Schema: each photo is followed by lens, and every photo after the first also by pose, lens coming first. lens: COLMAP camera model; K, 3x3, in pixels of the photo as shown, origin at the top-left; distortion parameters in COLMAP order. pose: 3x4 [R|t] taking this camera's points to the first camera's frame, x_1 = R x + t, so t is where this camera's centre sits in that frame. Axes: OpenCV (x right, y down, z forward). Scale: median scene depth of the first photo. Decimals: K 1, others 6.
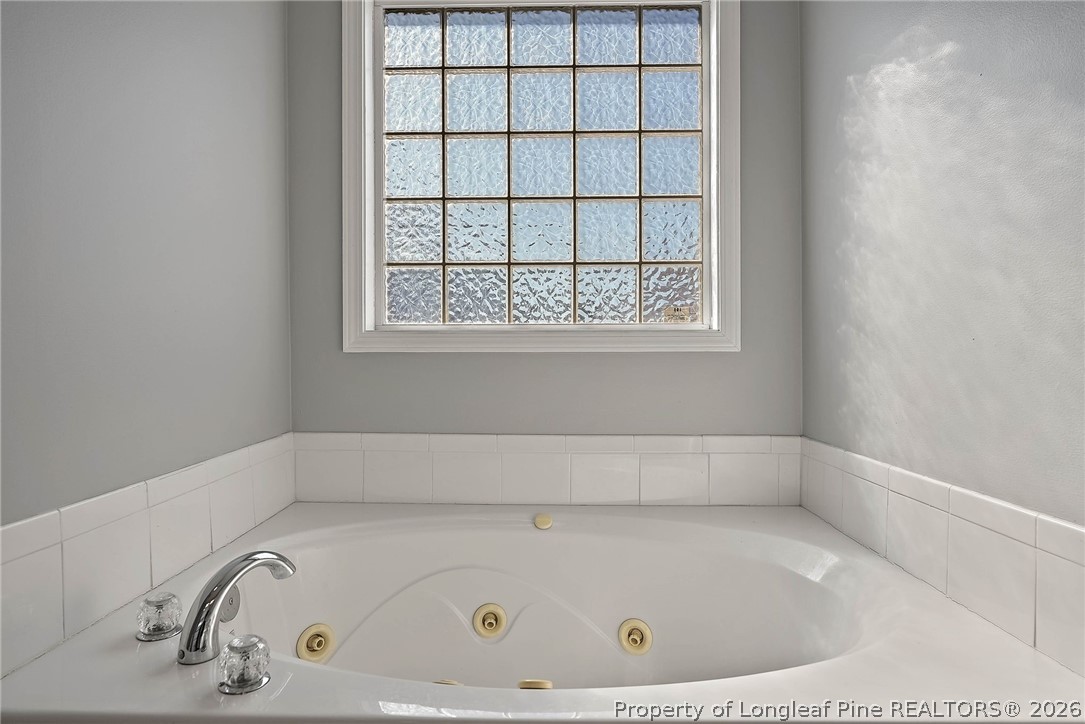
lens RADIAL K [[599.9, 0, 543.7], [0, 599.9, 361.4], [0, 0, 1]] dist [0.002200, 0.000318]
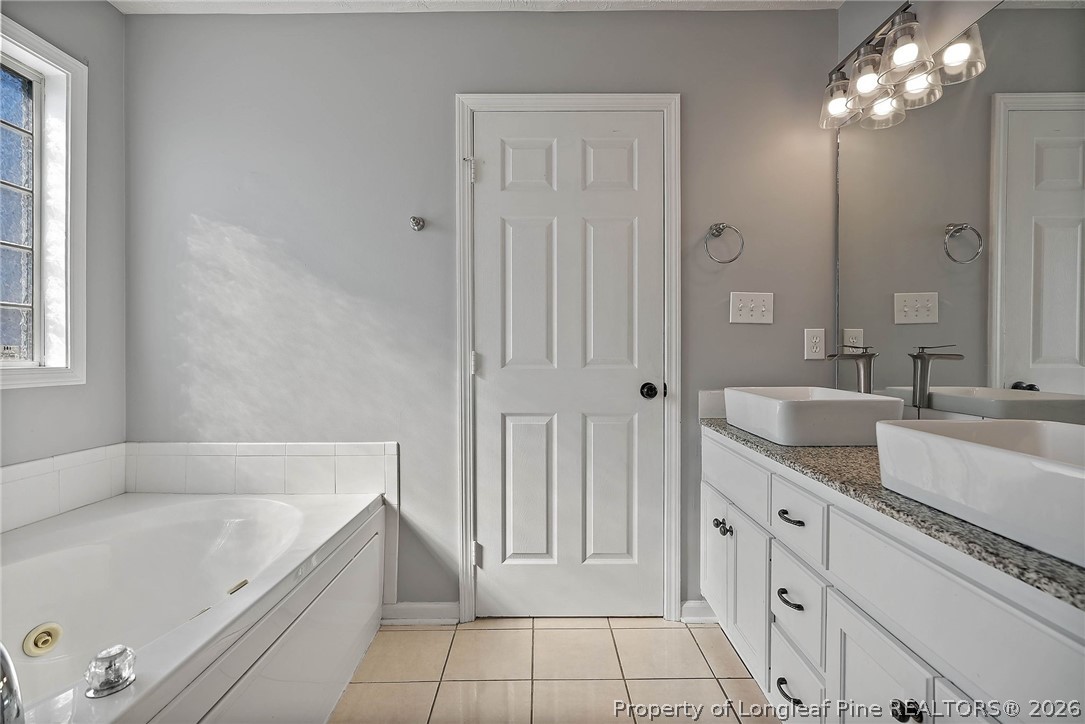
lens RADIAL K [[498.0, 0, 550.8], [0, 498.0, 356.7], [0, 0, 1]] dist [-0.011467, 0.004297]
pose [[-0.008062, -0.012575, 0.999888, -0.879895], [0.024542, 0.999617, 0.012769, -0.075887], [-0.999666, 0.024642, -0.007750, 0.033953]]
